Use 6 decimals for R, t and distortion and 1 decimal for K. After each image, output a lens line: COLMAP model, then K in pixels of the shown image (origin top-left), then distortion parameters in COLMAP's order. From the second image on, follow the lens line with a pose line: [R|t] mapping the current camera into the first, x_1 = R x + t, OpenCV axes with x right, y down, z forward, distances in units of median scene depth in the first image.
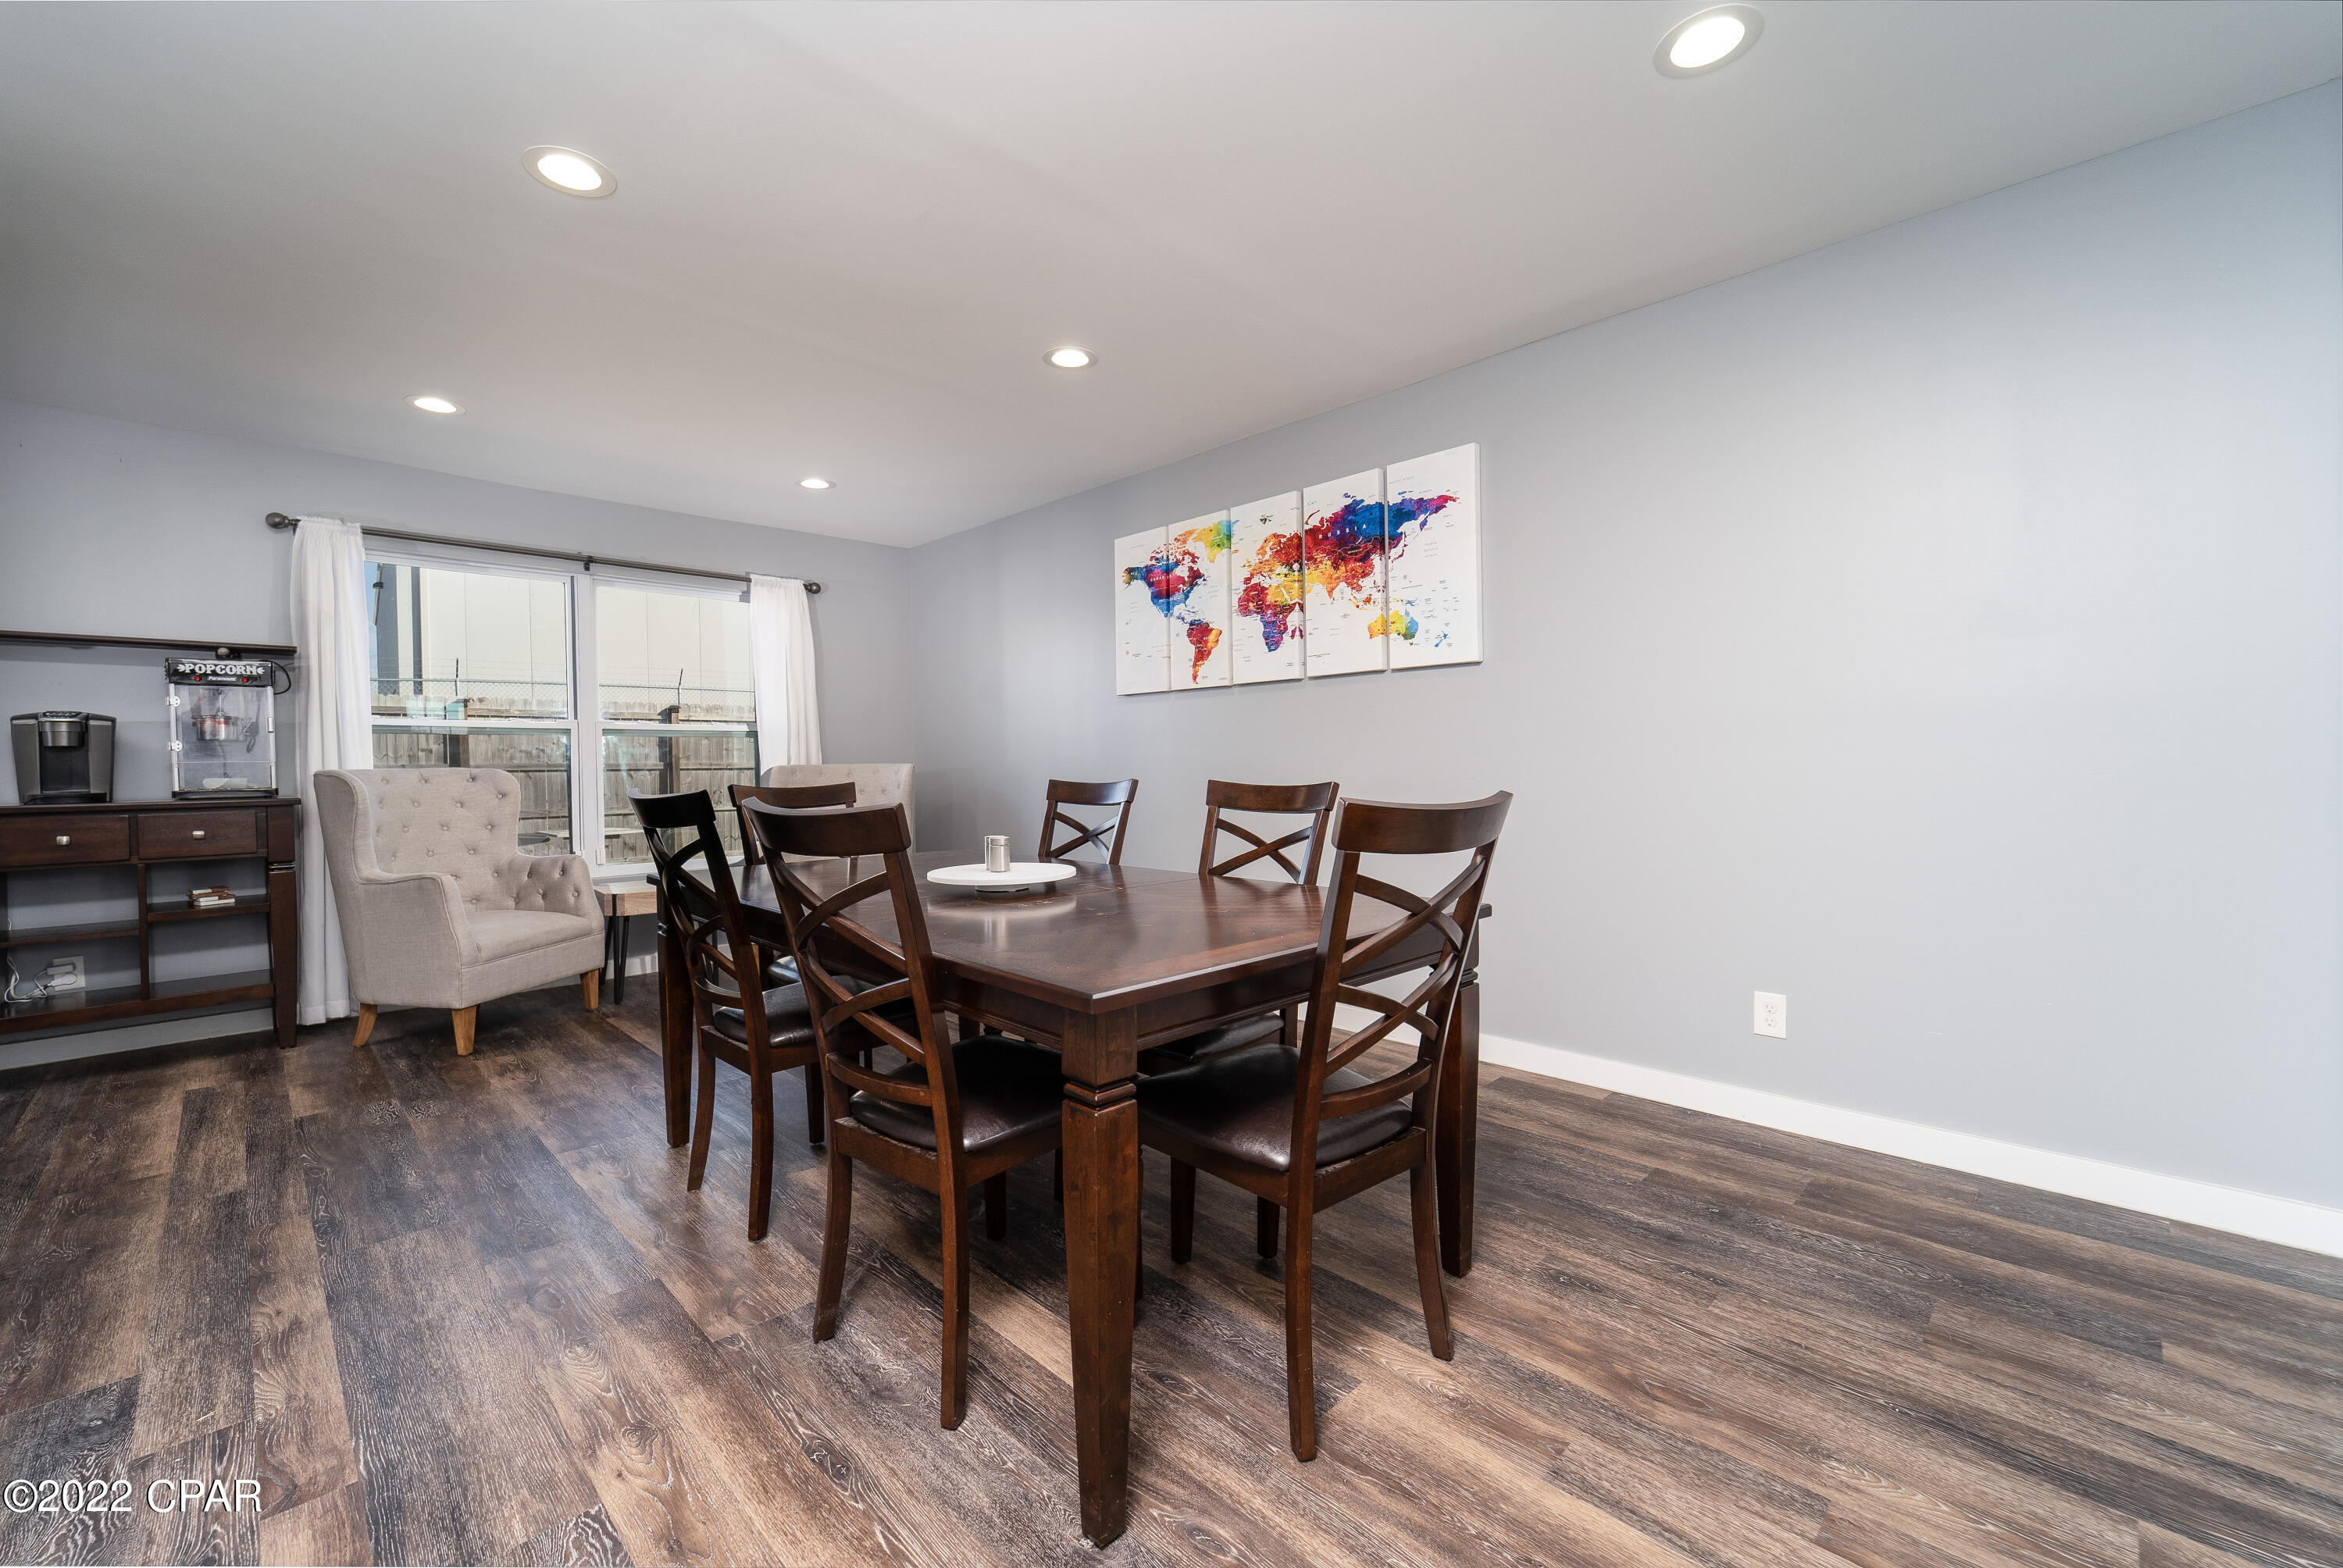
lens RADIAL K [[948.3, 0, 1162.9], [0, 948.3, 766.6], [0, 0, 1]] dist [0.001731, -0.000435]
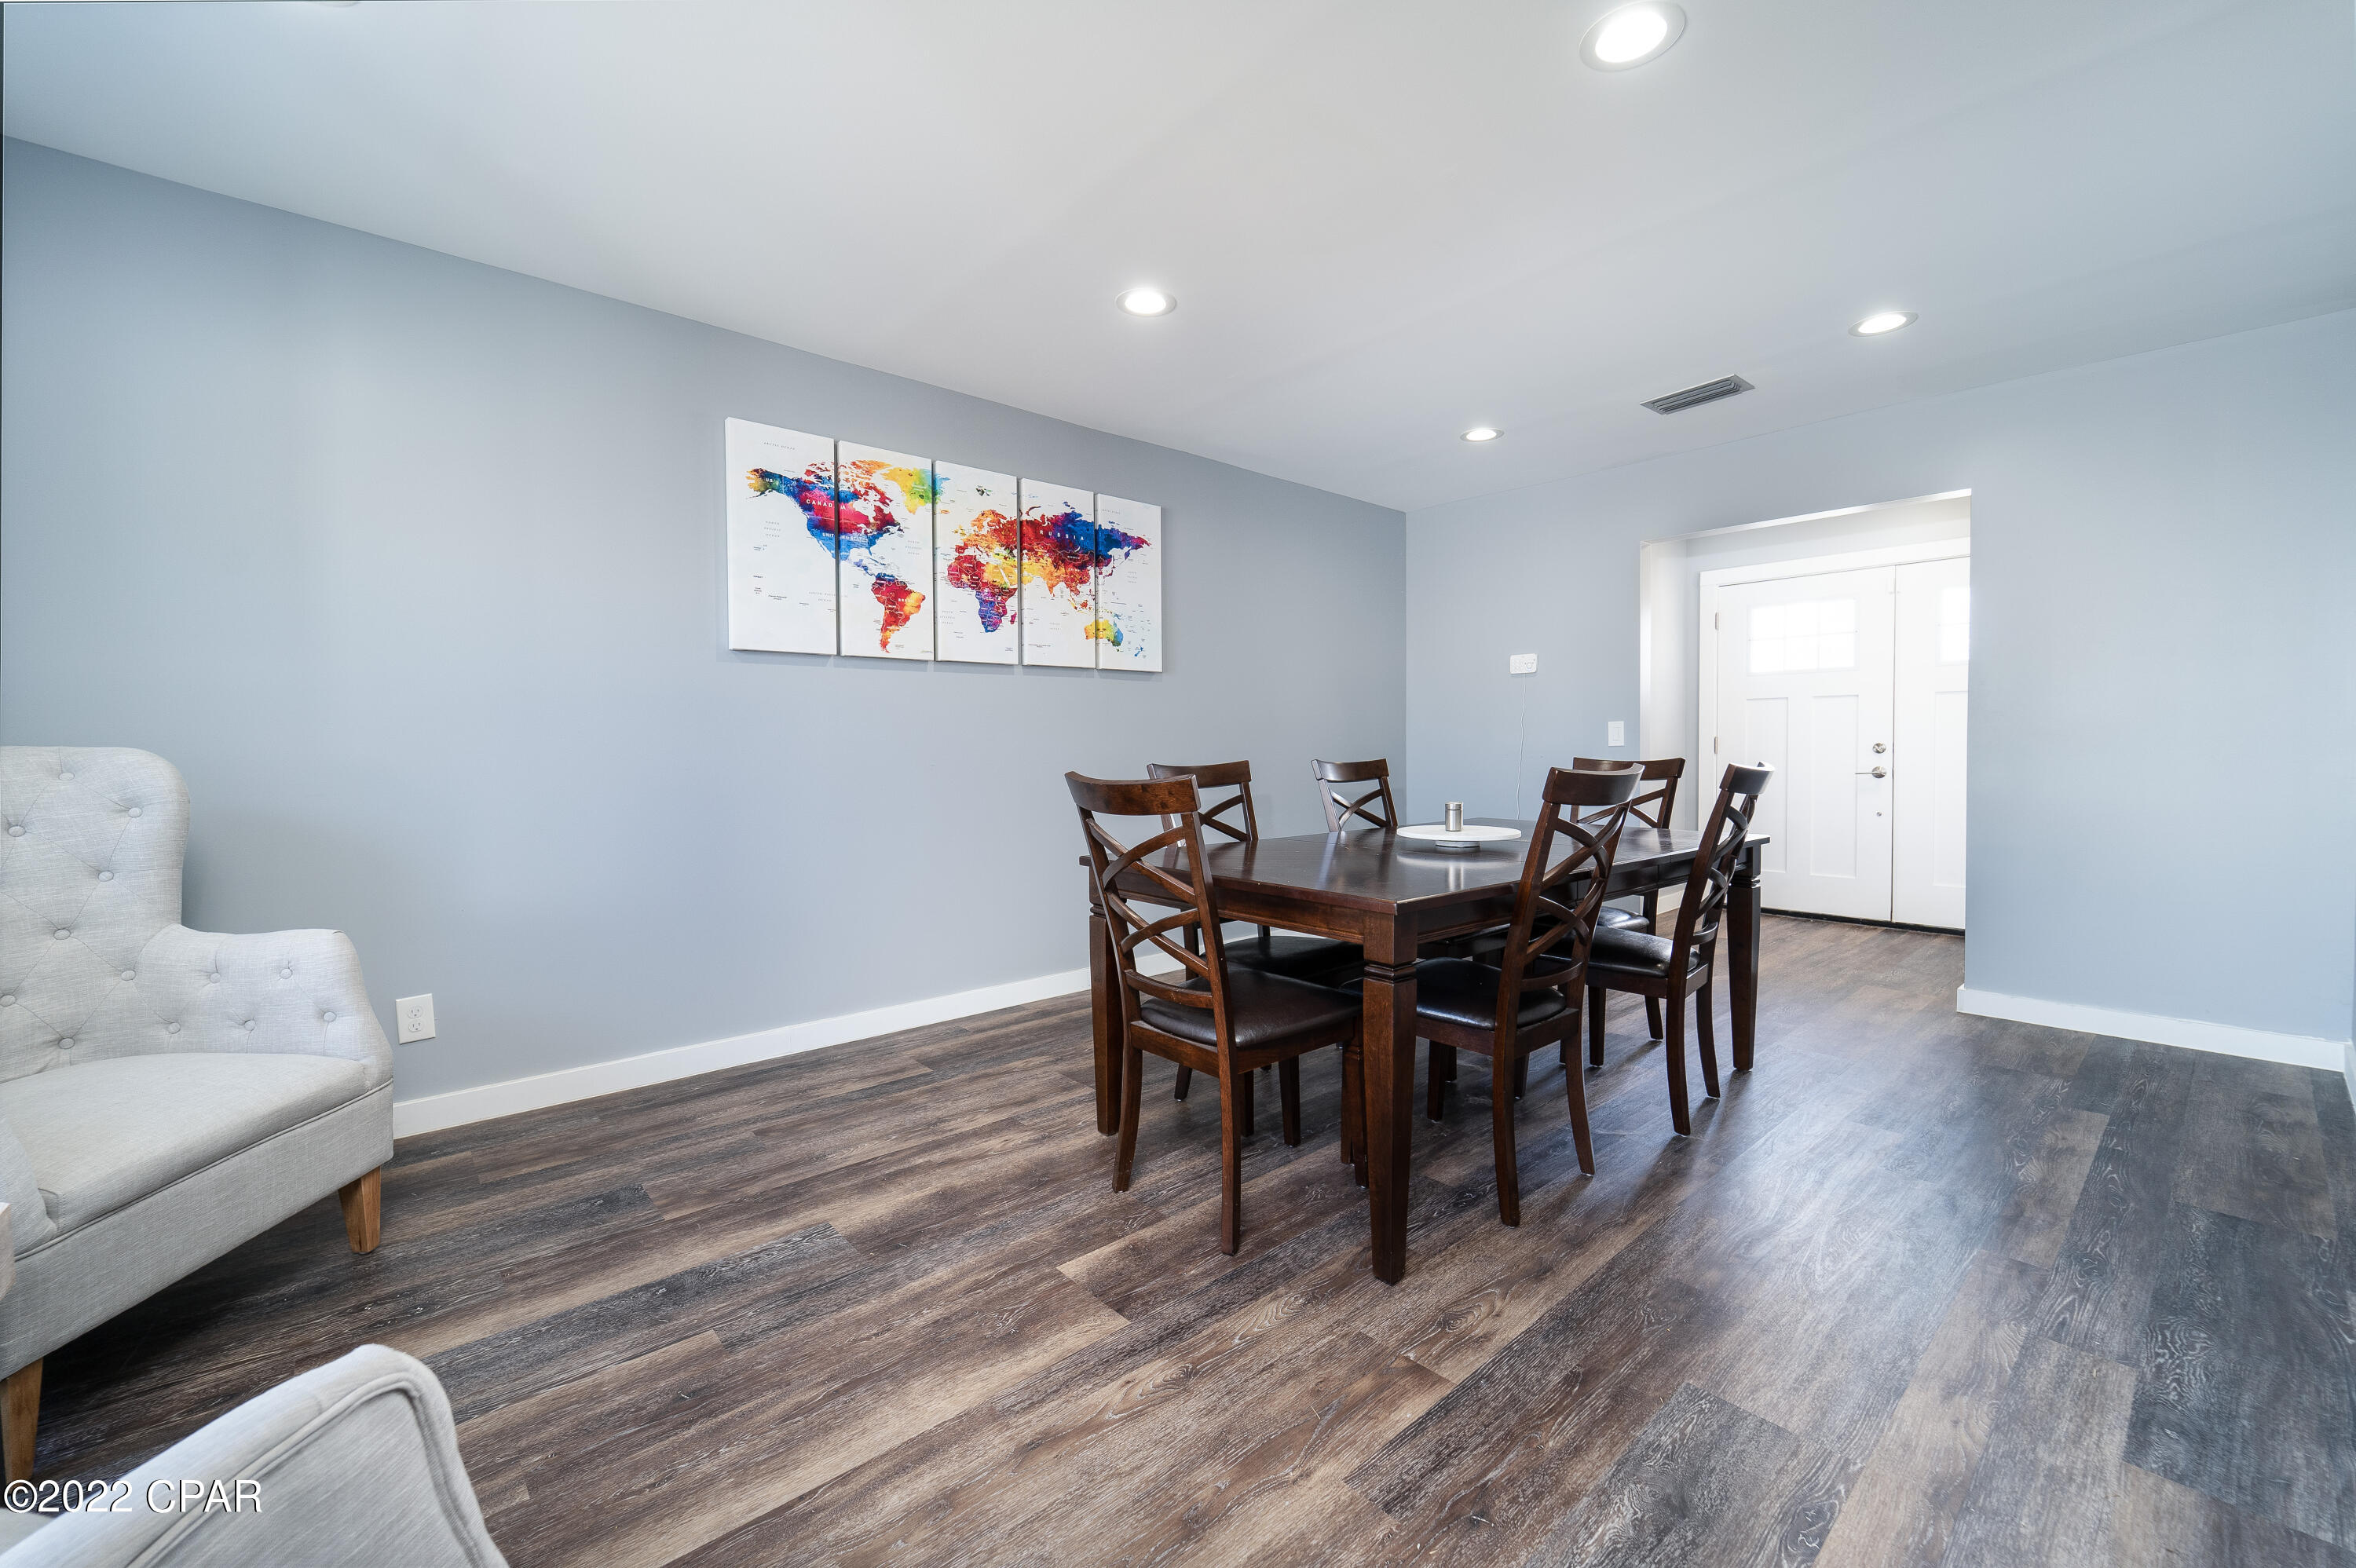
lens RADIAL K [[953.5, 0, 1169.3], [0, 953.5, 766.5], [0, 0, 1]] dist [0.001731, -0.000435]
pose [[0.052591, -0.012293, 0.998540, -0.854037], [0.010618, 0.999875, 0.011750, 0.004884], [-0.998560, 0.009985, 0.052715, 0.782368]]
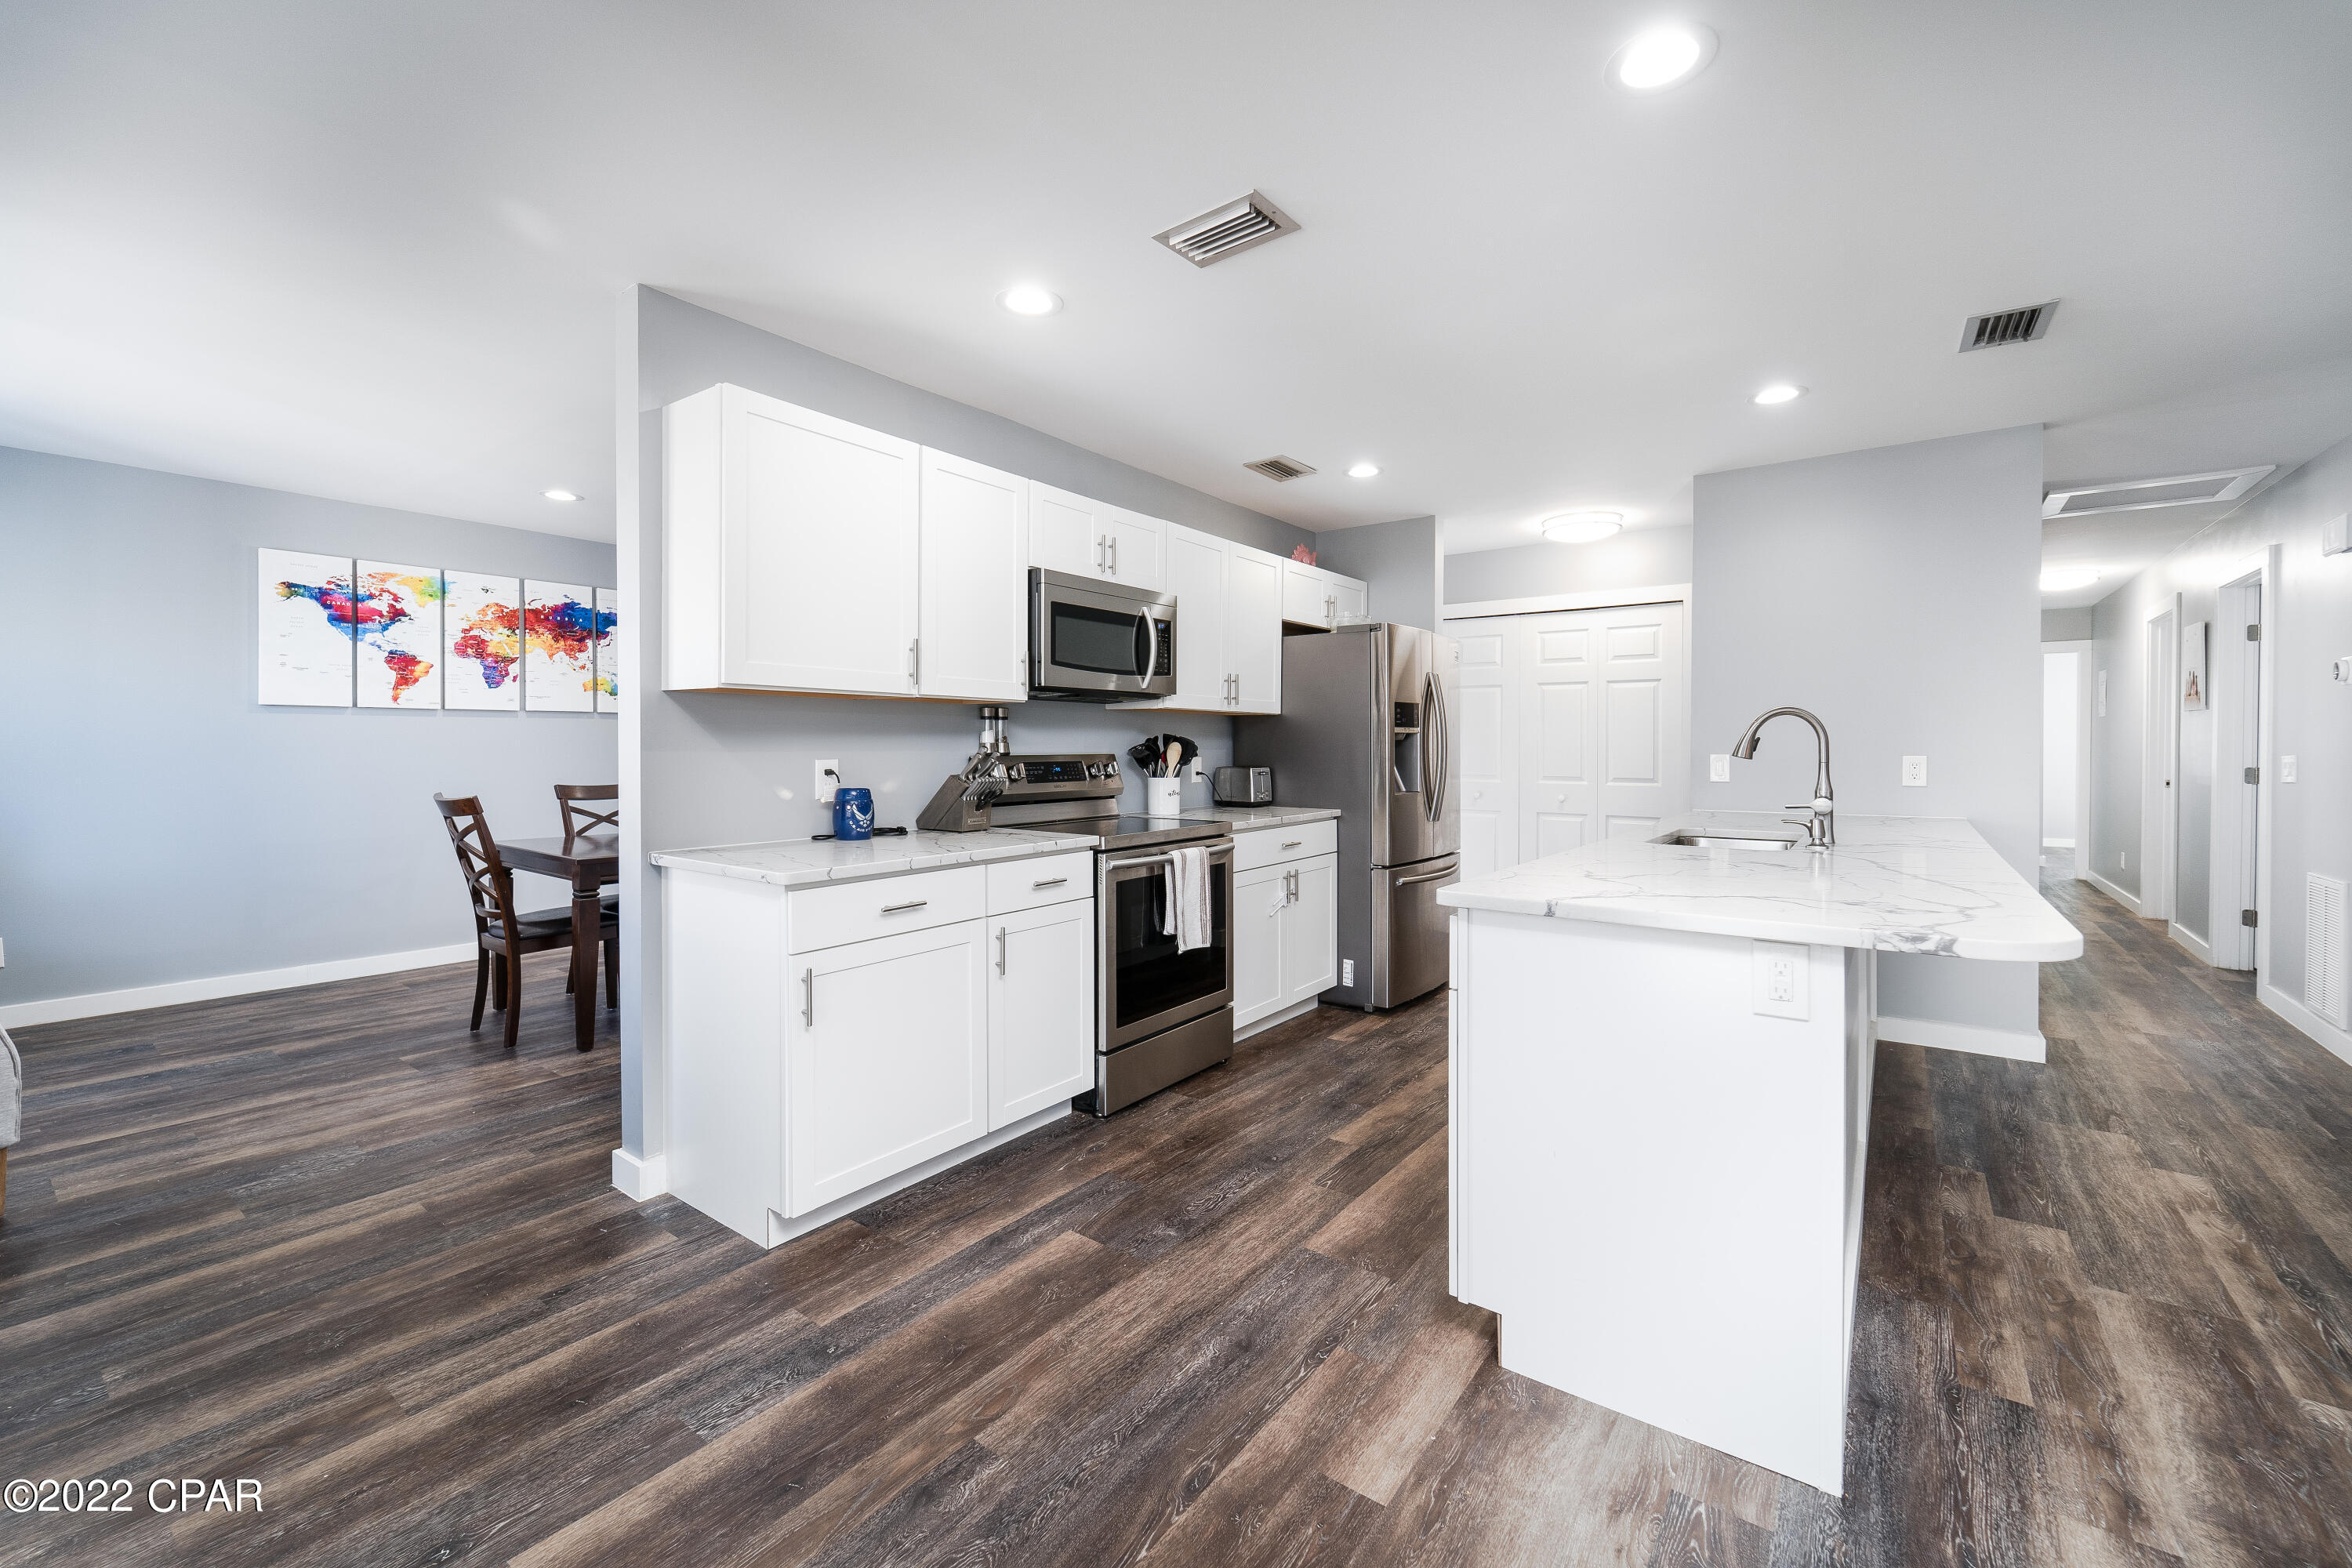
lens RADIAL K [[963.8, 0, 1183.2], [0, 963.8, 754.8], [0, 0, 1]] dist [-0.009669, -0.000374]
pose [[-0.161267, 0.001653, 0.986909, -1.424941], [0.002854, 0.999995, -0.001209, -0.022488], [-0.986907, 0.002622, -0.161271, 0.249208]]
